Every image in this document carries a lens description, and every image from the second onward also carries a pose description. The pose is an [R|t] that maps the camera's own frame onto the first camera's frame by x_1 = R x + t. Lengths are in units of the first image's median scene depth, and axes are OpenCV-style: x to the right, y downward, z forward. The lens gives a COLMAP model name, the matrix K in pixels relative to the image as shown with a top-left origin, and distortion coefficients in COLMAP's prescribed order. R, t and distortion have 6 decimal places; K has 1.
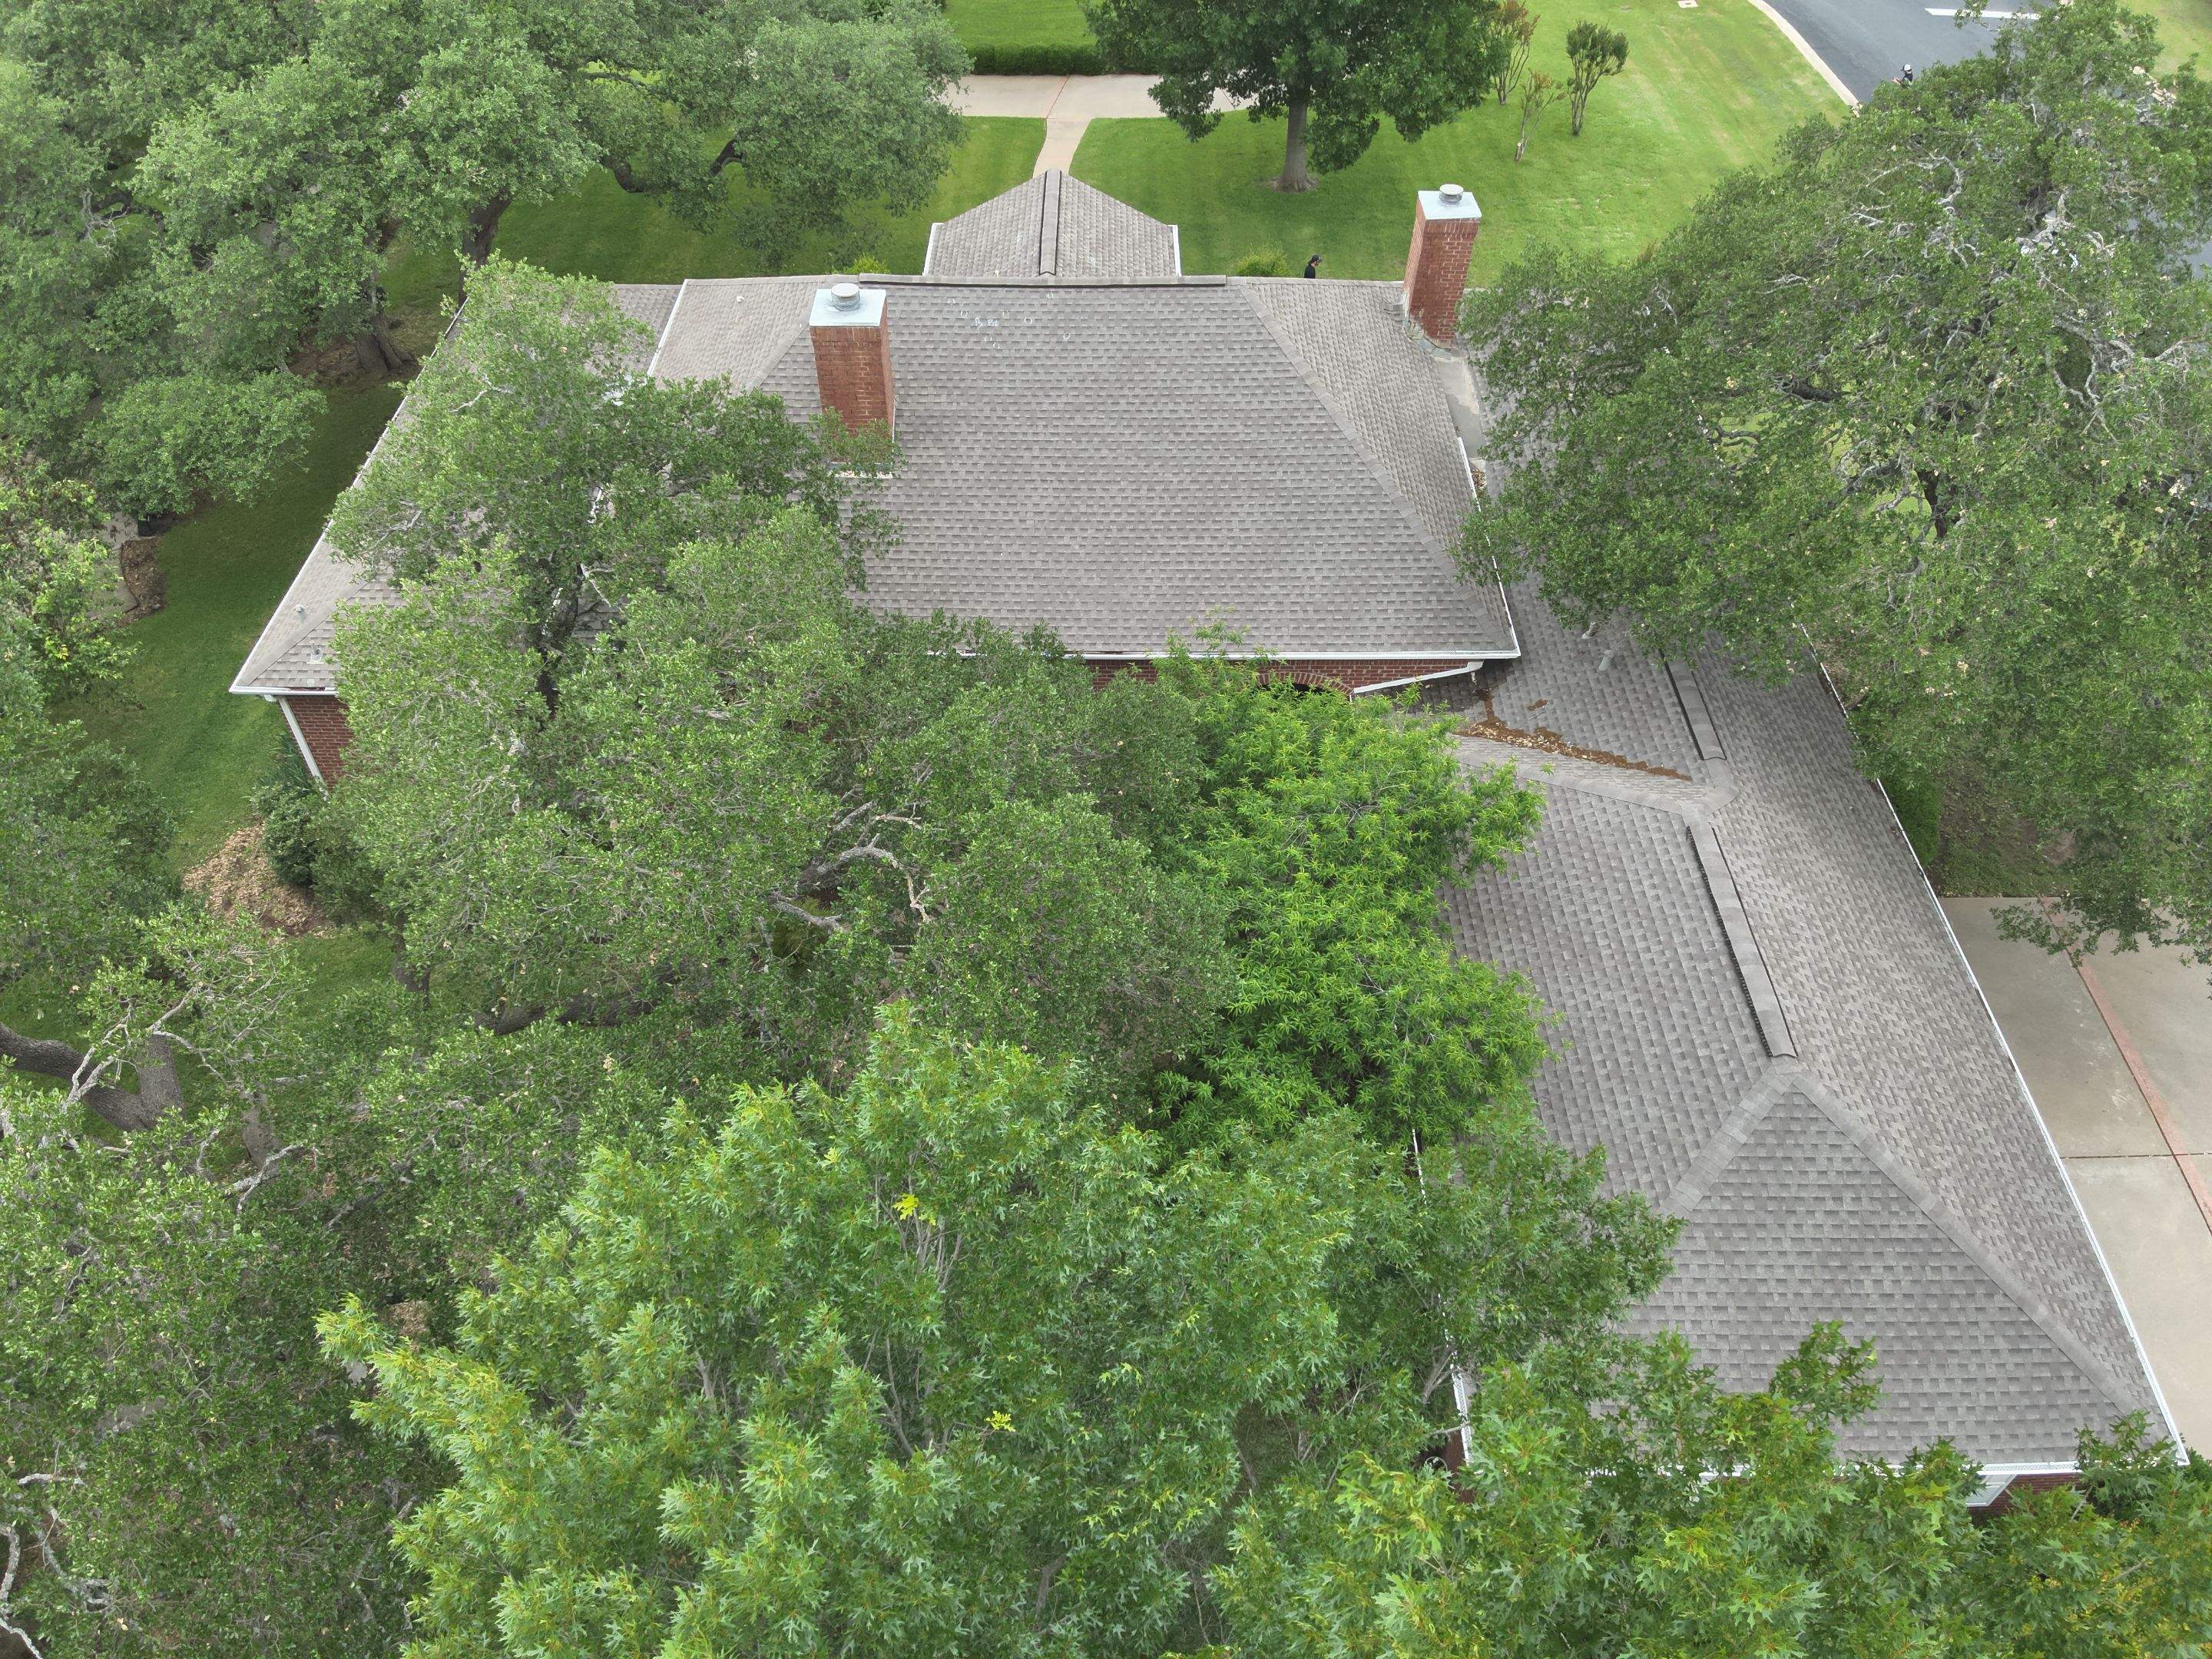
lens RADIAL K [[1603.3, 0, 1093.8], [0, 1603.3, 837.0], [0, 0, 1]] dist [0.146633, -0.264092]
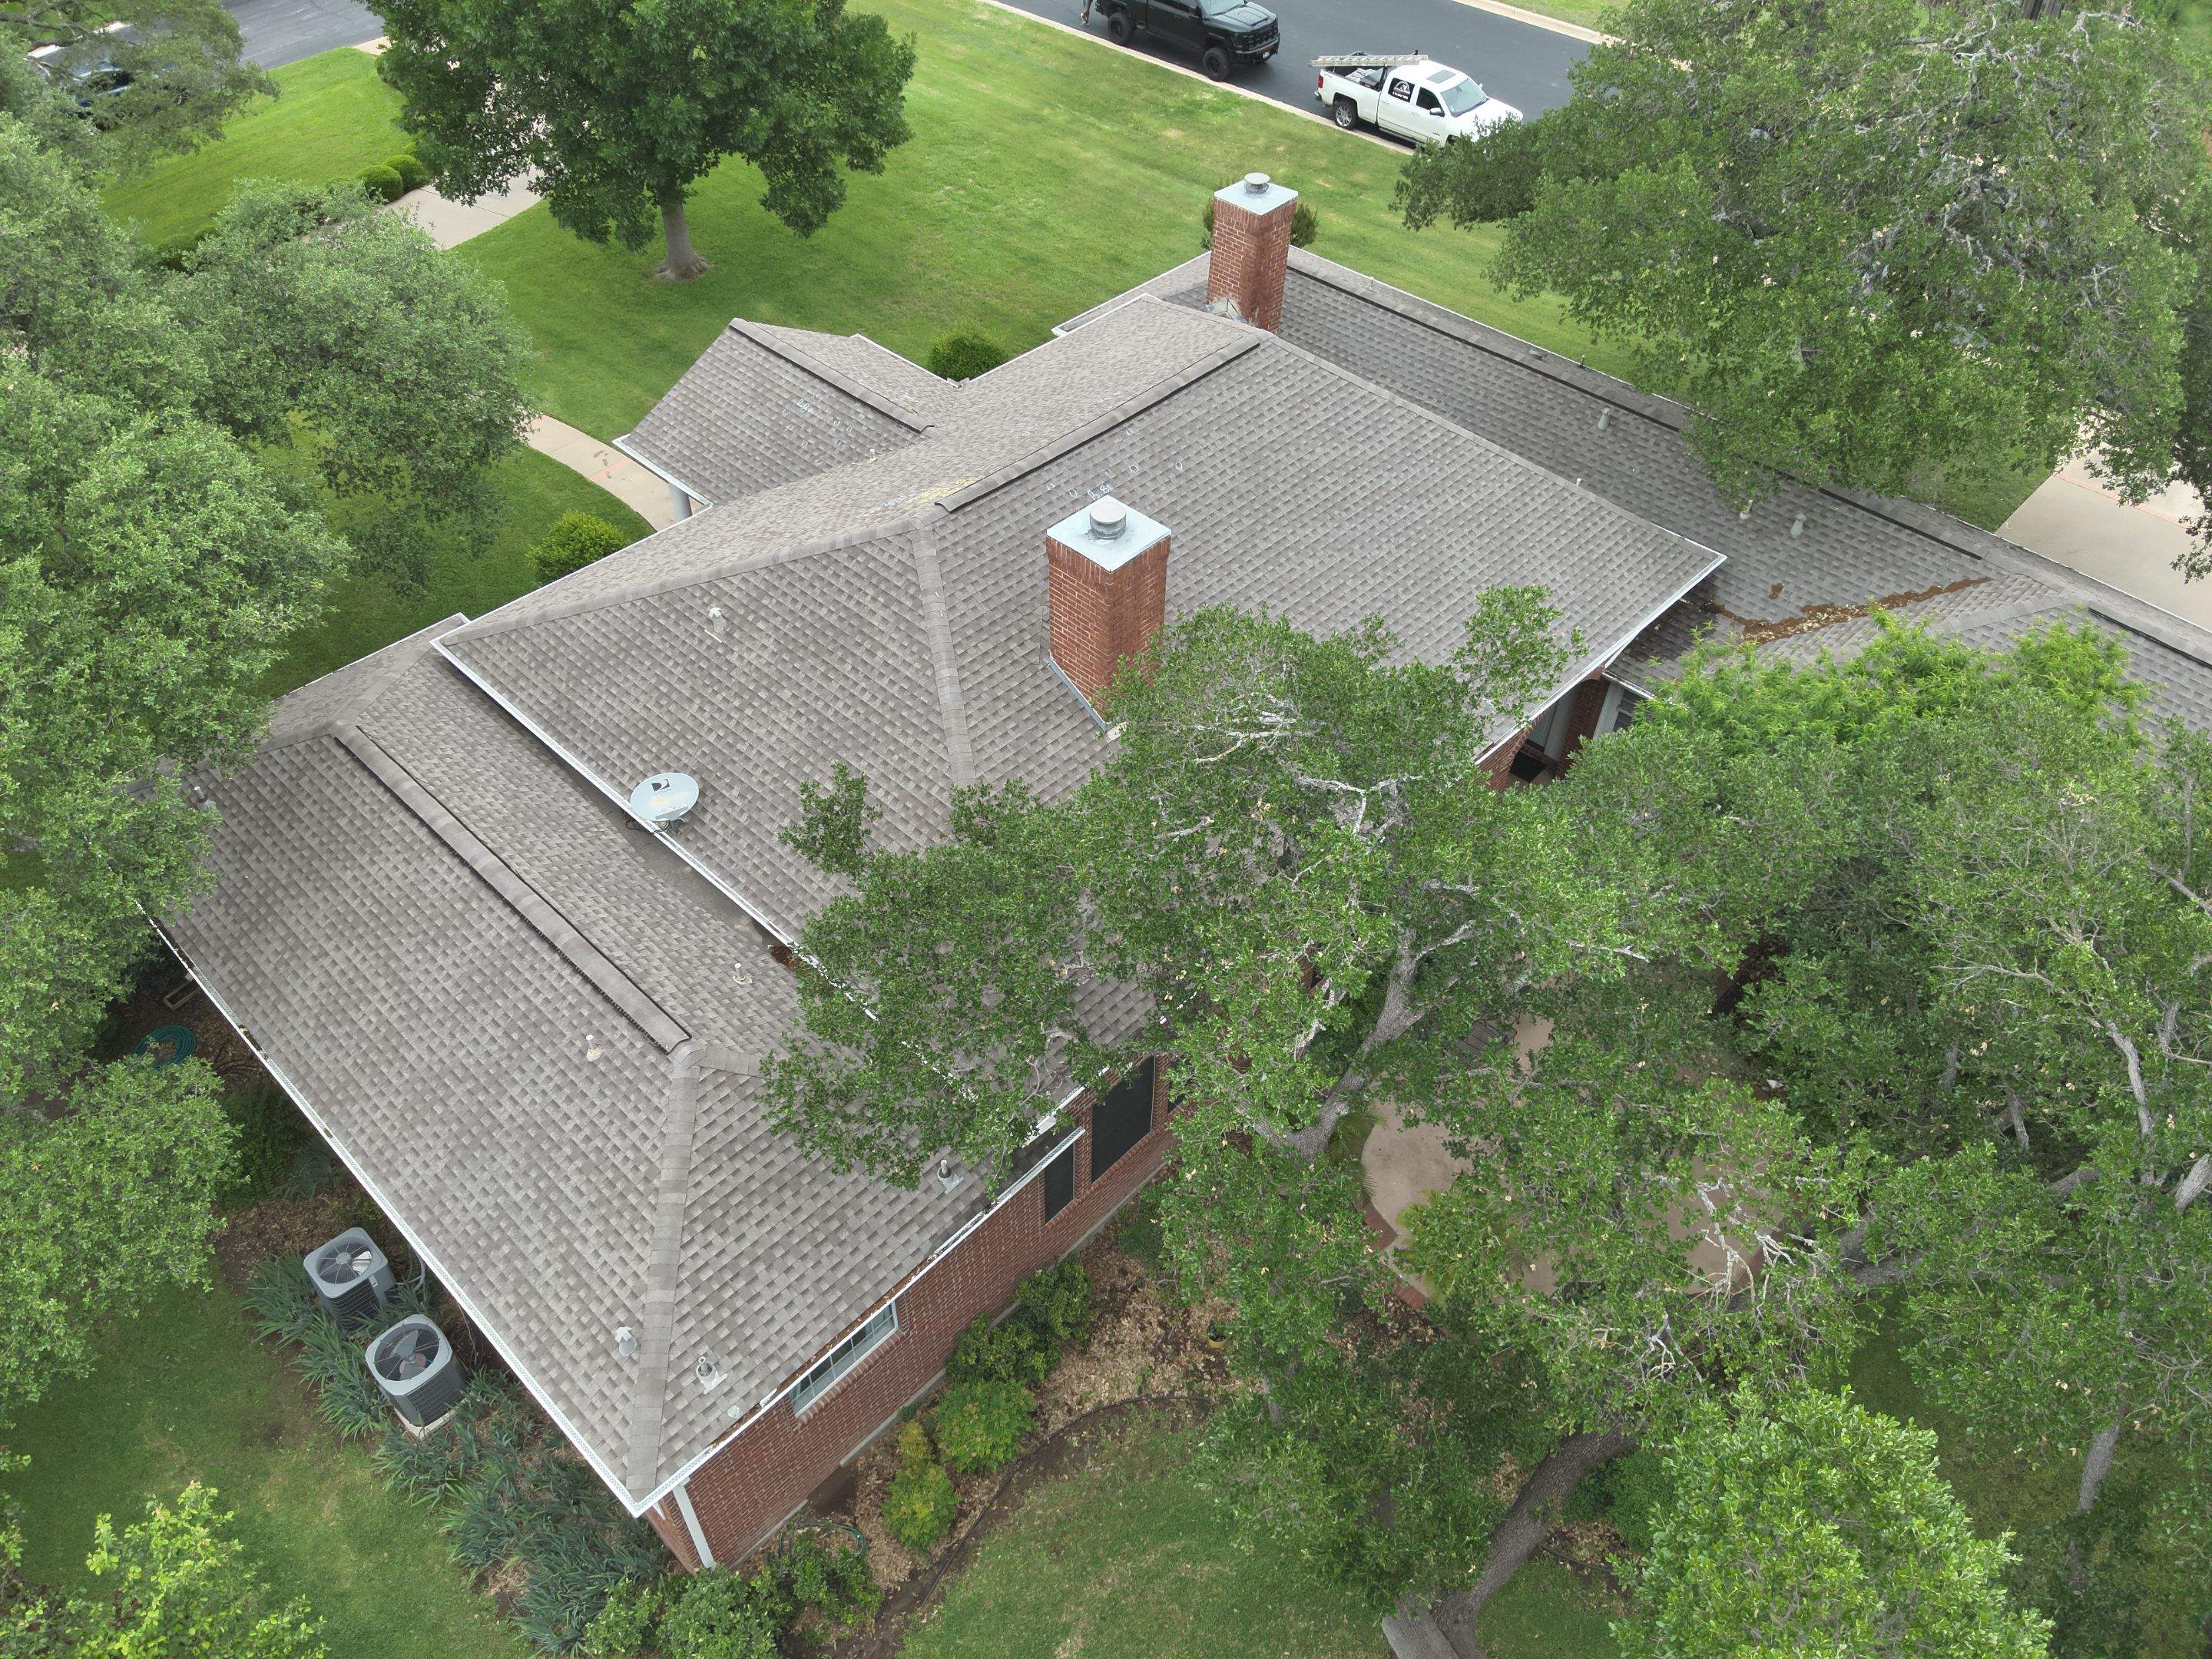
lens RADIAL K [[1599.4, 0, 1106.0], [0, 1599.4, 829.5], [0, 0, 1]] dist [0.133462, -0.237191]
pose [[0.688270, -0.505674, 0.520171, -0.607173], [0.502453, 0.849485, 0.160983, -0.321818], [-0.523283, 0.150561, 0.838753, 0.375656]]
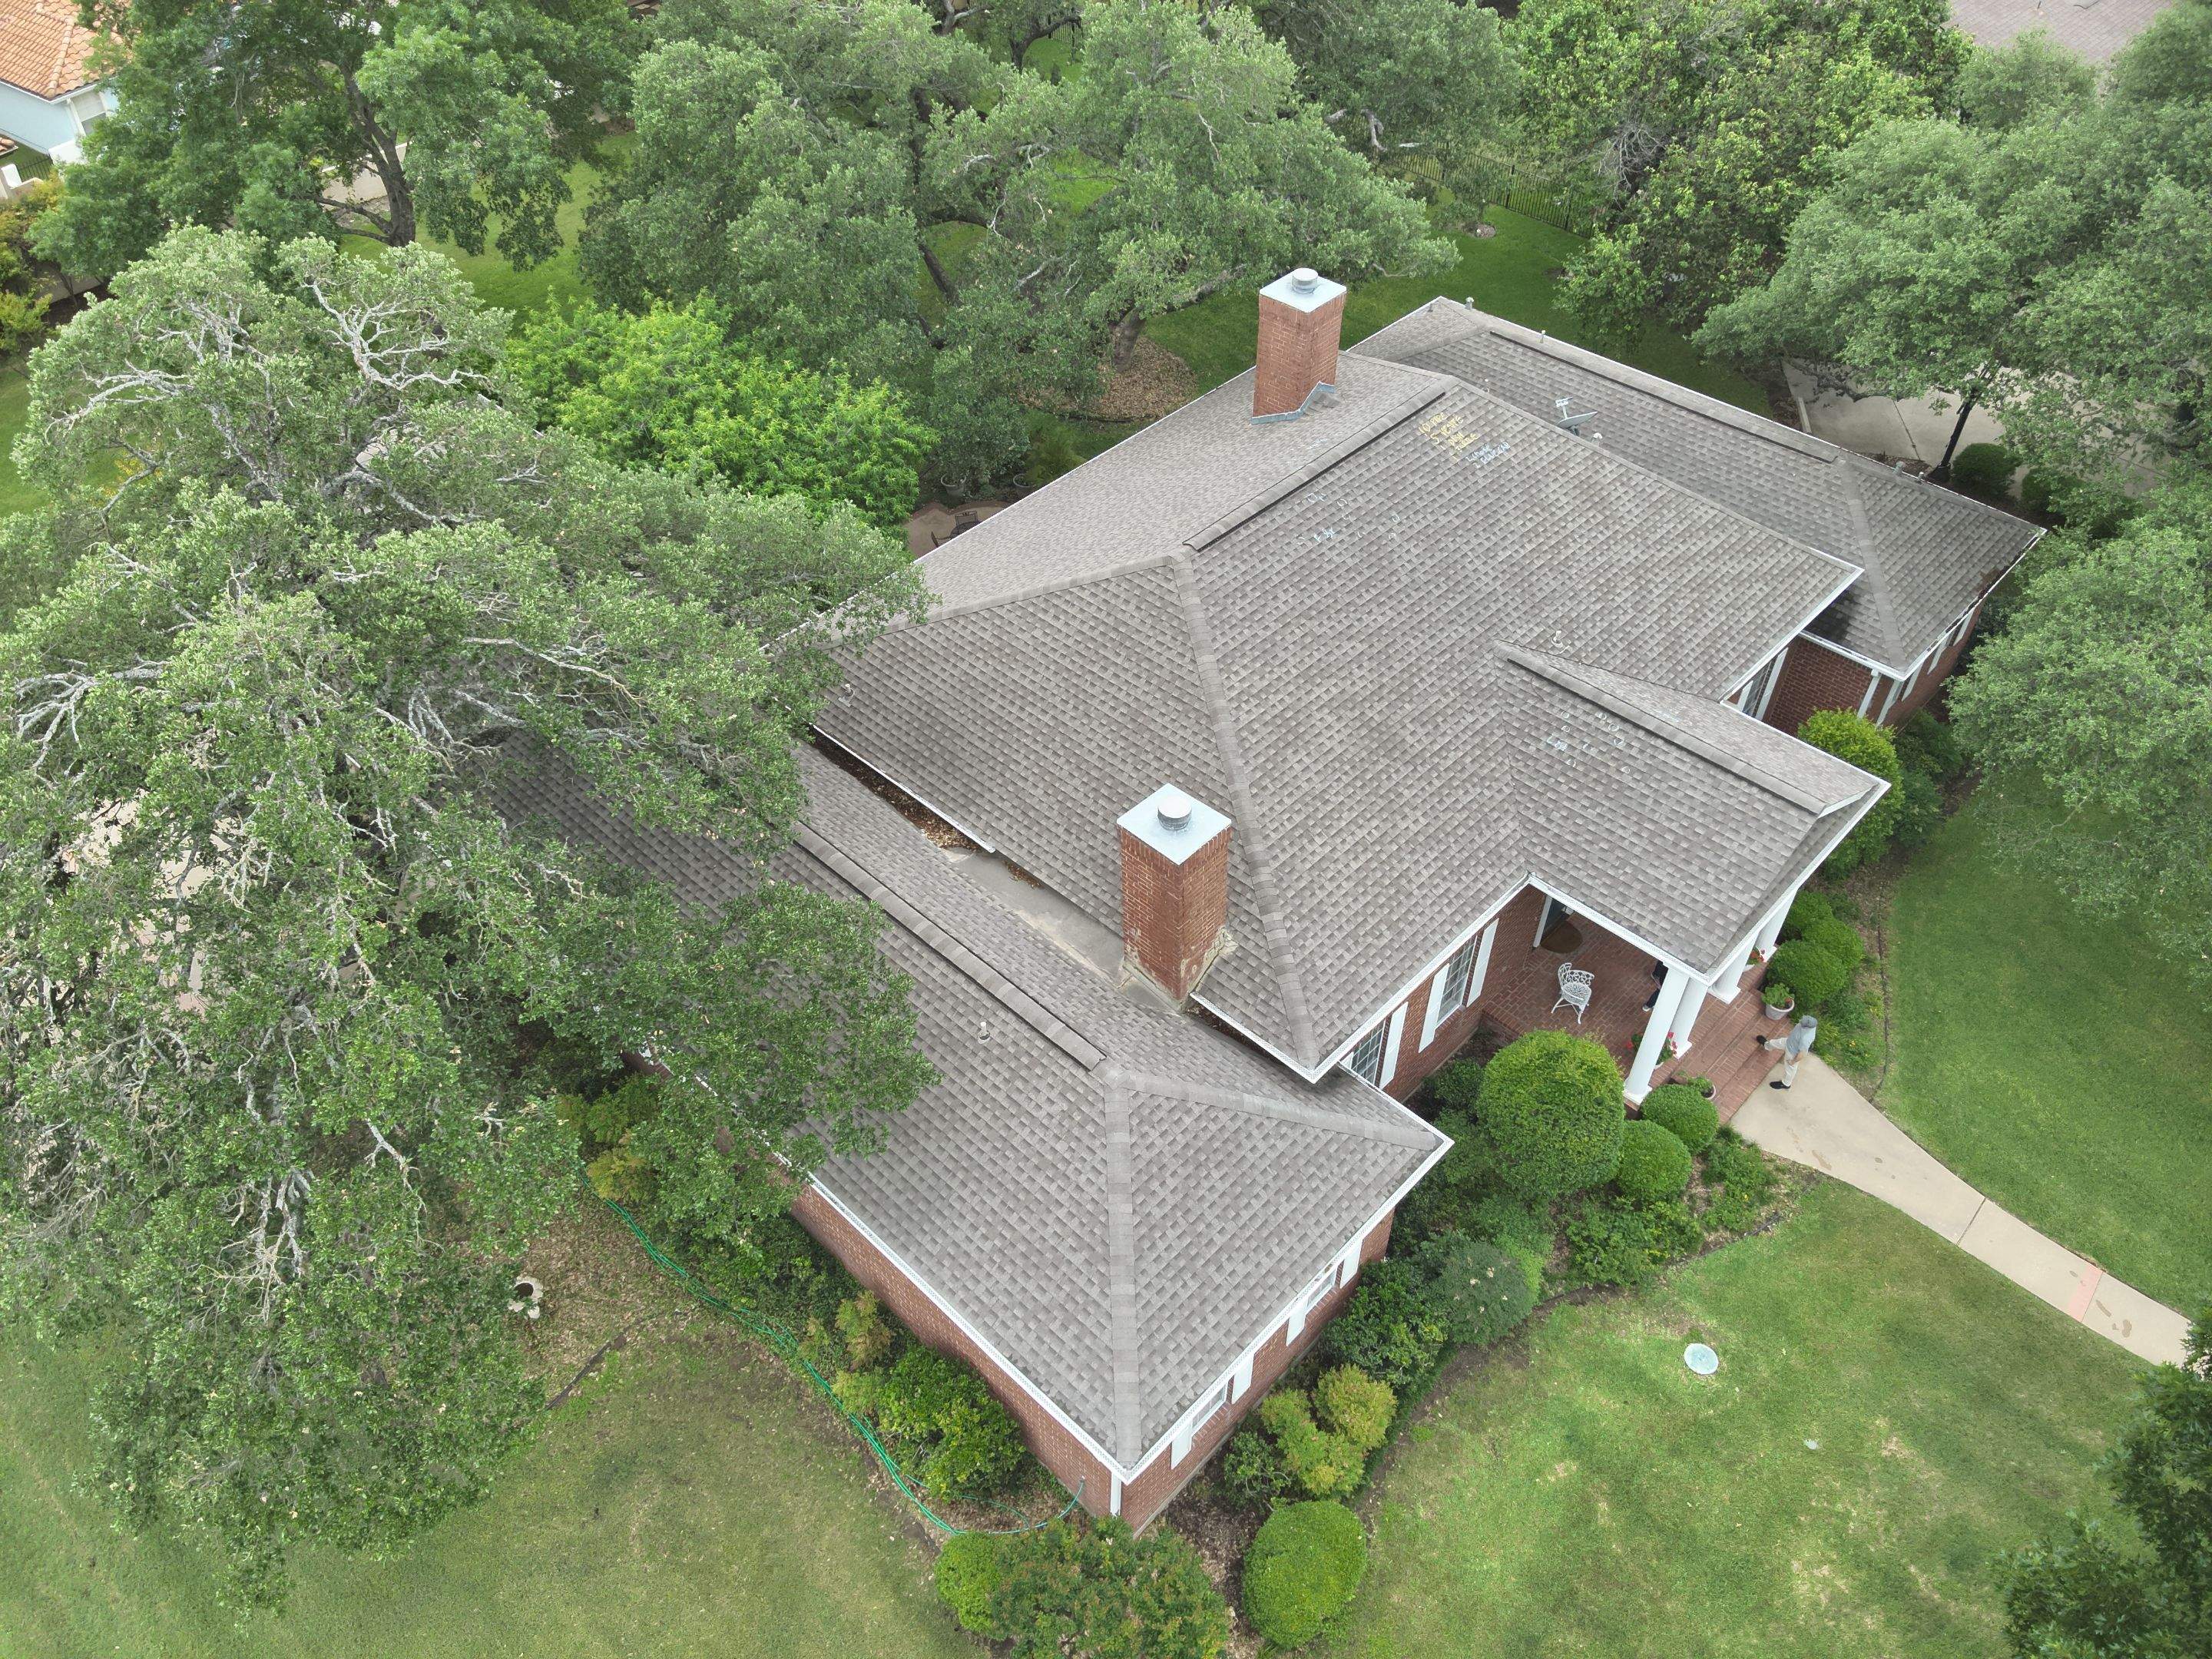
lens RADIAL K [[1563.6, 0, 1086.6], [0, 1563.6, 841.8], [0, 0, 1]] dist [0.179521, -0.293217]
pose [[-0.689022, 0.520495, -0.504315, 0.683614], [-0.497666, 0.166059, 0.851324, -1.096530], [0.526856, 0.837561, 0.144615, 1.059081]]
